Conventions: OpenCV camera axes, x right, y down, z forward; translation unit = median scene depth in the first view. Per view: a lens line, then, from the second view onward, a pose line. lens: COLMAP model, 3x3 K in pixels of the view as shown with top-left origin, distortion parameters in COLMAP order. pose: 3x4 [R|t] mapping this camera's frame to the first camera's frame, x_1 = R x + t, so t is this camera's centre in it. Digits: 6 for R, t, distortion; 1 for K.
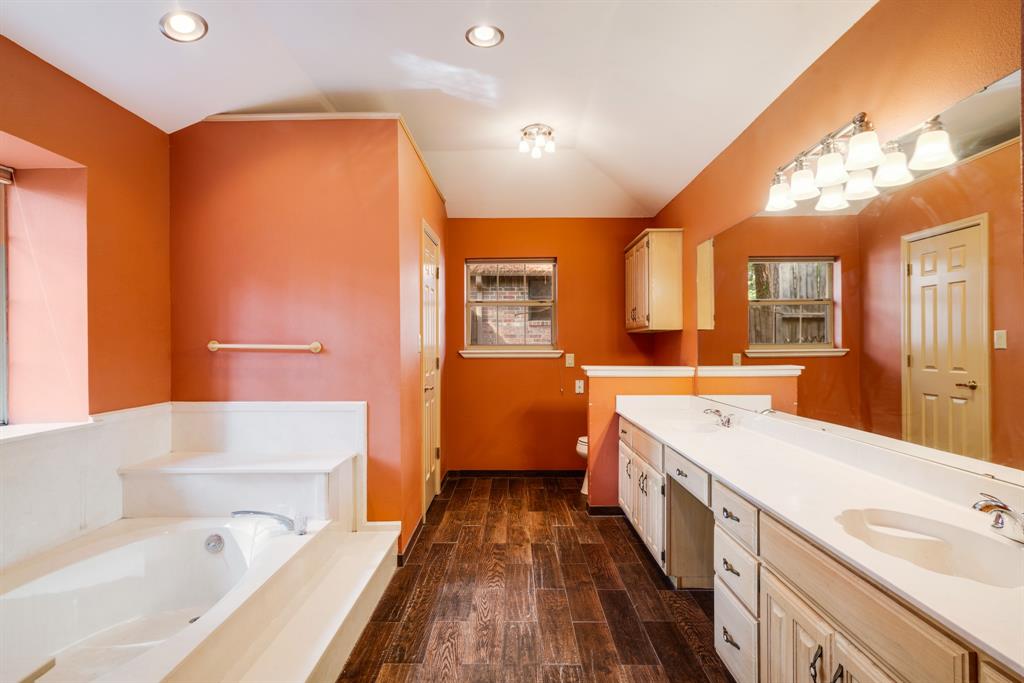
lens RADIAL K [[501.8, 0, 512.2], [0, 501.8, 342.8], [0, 0, 1]] dist [0.000031, 0.000002]
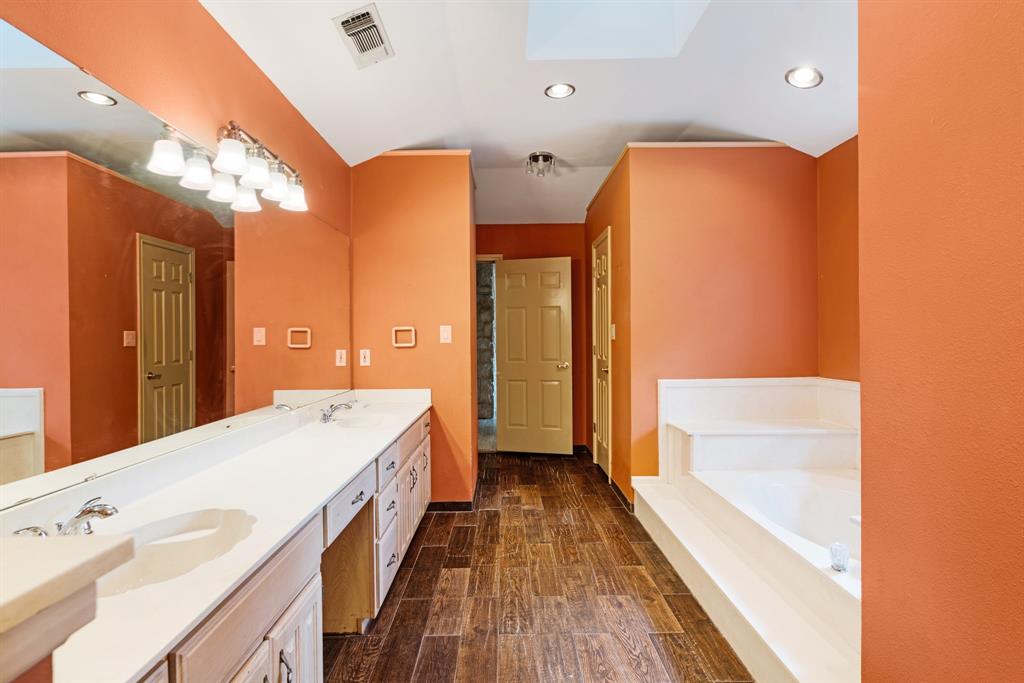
lens RADIAL K [[501.8, 0, 510.9], [0, 501.8, 339.5], [0, 0, 1]] dist [0.000031, 0.000002]
pose [[-0.999813, 0.013412, -0.013942, 0.111947], [0.013426, 0.999909, -0.000895, 0.014873], [0.013929, -0.001082, -0.999902, 1.966412]]
